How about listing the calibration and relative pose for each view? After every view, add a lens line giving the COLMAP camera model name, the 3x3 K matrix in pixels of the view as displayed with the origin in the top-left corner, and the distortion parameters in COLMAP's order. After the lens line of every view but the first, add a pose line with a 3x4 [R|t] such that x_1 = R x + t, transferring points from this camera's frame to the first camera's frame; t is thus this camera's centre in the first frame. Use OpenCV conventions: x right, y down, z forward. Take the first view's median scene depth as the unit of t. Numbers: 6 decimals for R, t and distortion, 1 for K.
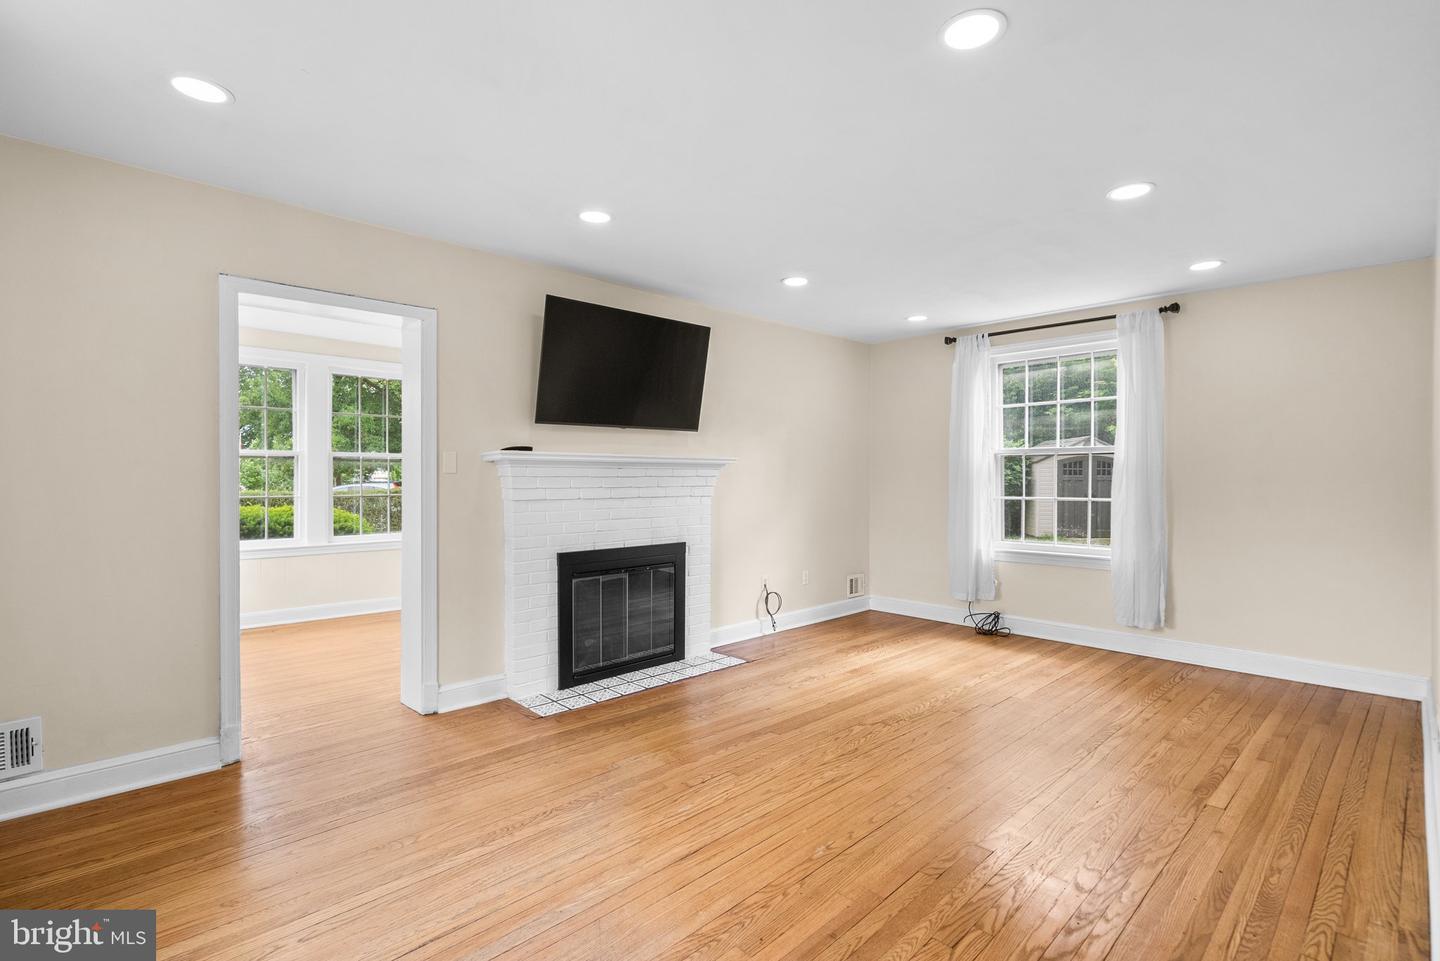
lens RADIAL K [[664.6, 0, 718.3], [0, 664.6, 487.7], [0, 0, 1]] dist [0.000903, -0.000414]
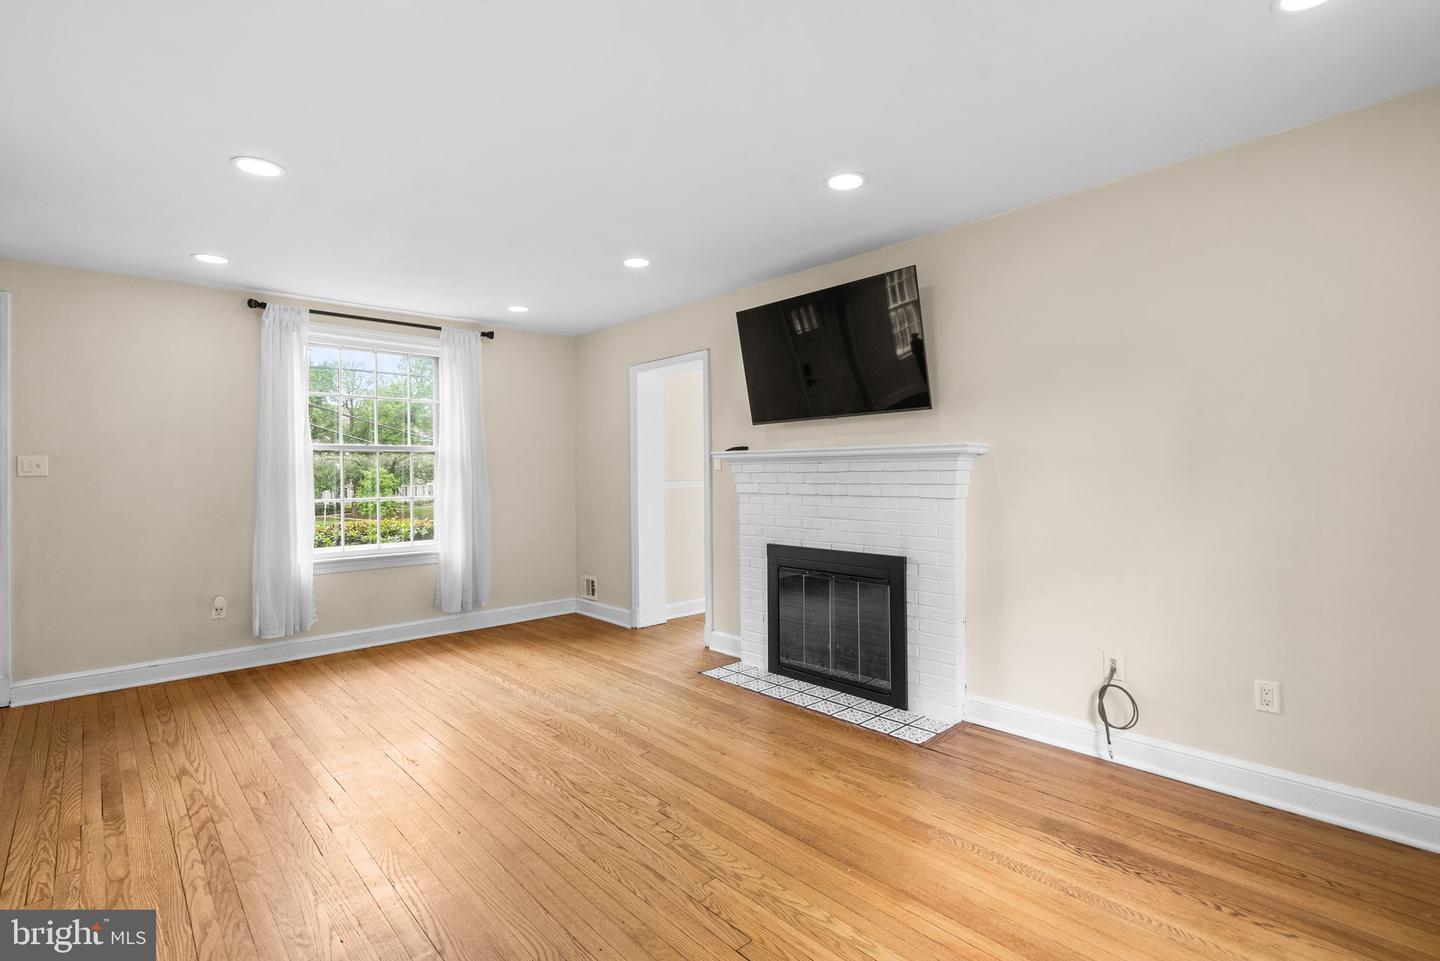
lens RADIAL K [[671.8, 0, 720.0], [0, 671.8, 480.5], [0, 0, 1]] dist [0.001348, 0.000264]
pose [[-0.012338, 0.011757, -0.999855, 0.832616], [-0.007085, 0.999905, 0.011845, -0.015644], [0.999899, 0.007230, -0.012254, 0.921508]]
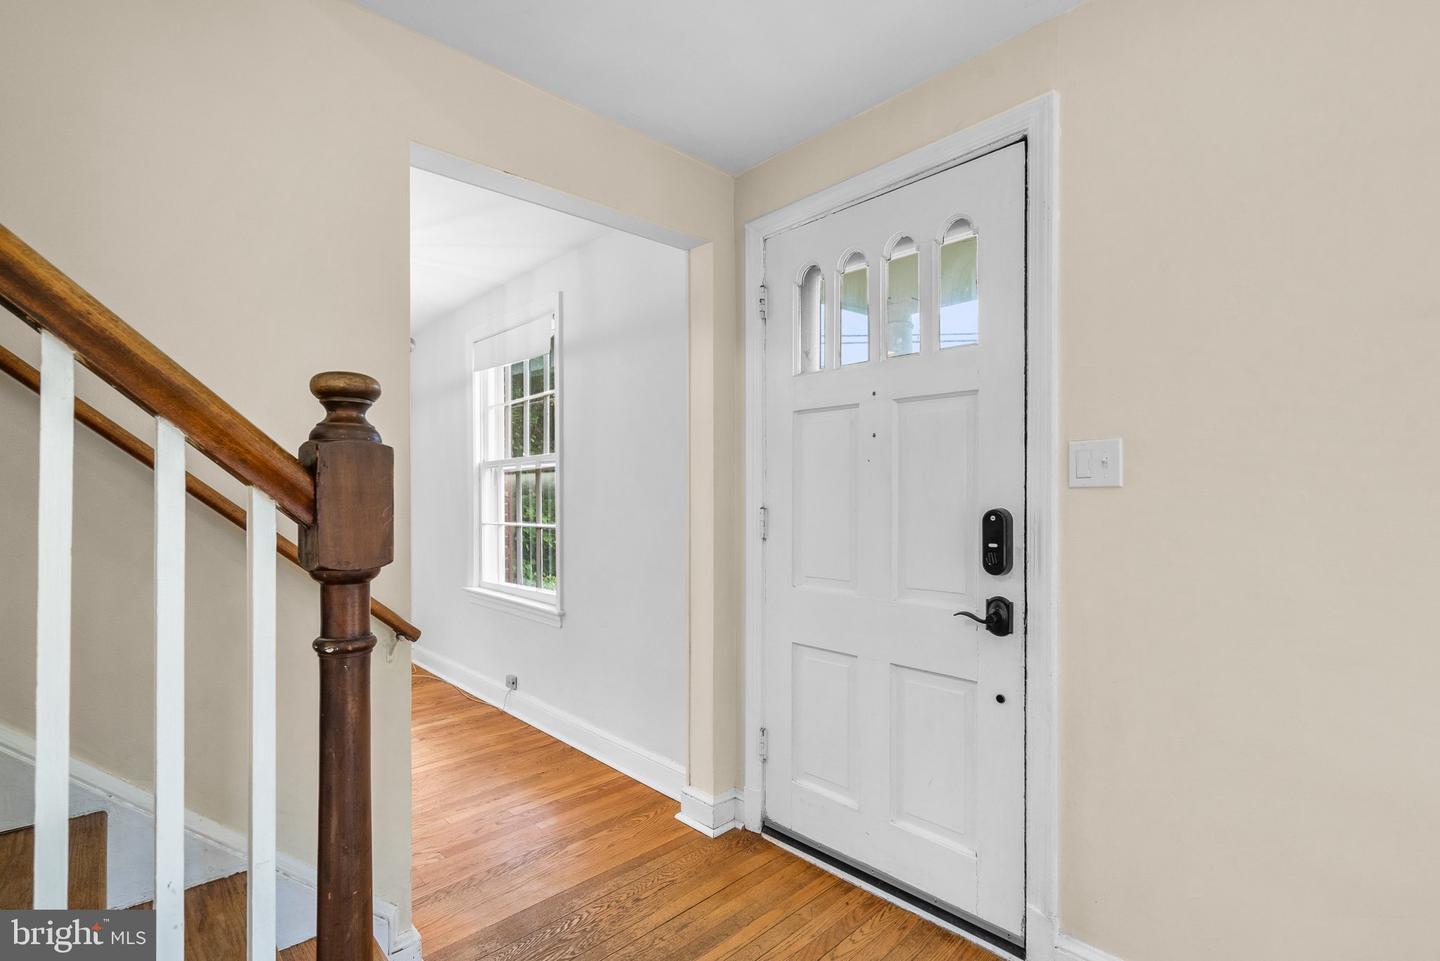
lens RADIAL K [[664.6, 0, 718.3], [0, 664.6, 487.7], [0, 0, 1]] dist [0.000903, -0.000414]
pose [[-0.999976, 0.002326, 0.006582, 0.128551], [0.002359, 0.999985, 0.005002, -0.005774], [-0.006570, 0.005017, -0.999966, 0.357991]]
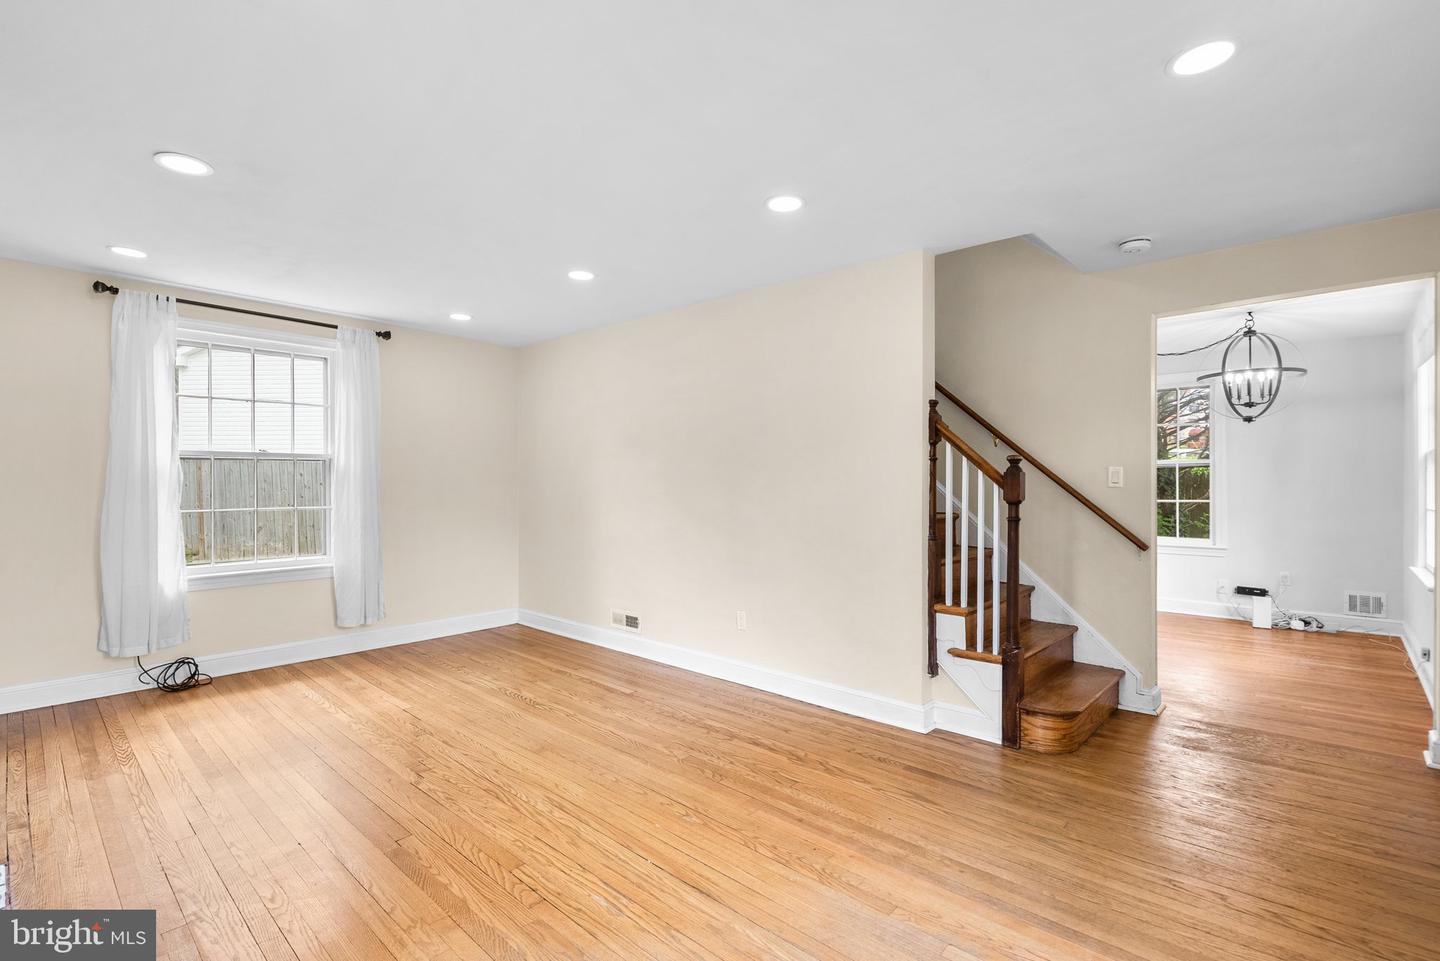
lens RADIAL K [[664.6, 0, 718.3], [0, 664.6, 487.7], [0, 0, 1]] dist [0.000903, -0.000414]
pose [[-0.063977, -0.006928, 0.997927, -0.545492], [0.017114, 0.999821, 0.008039, -0.010821], [-0.997805, 0.017593, -0.063847, 0.576872]]
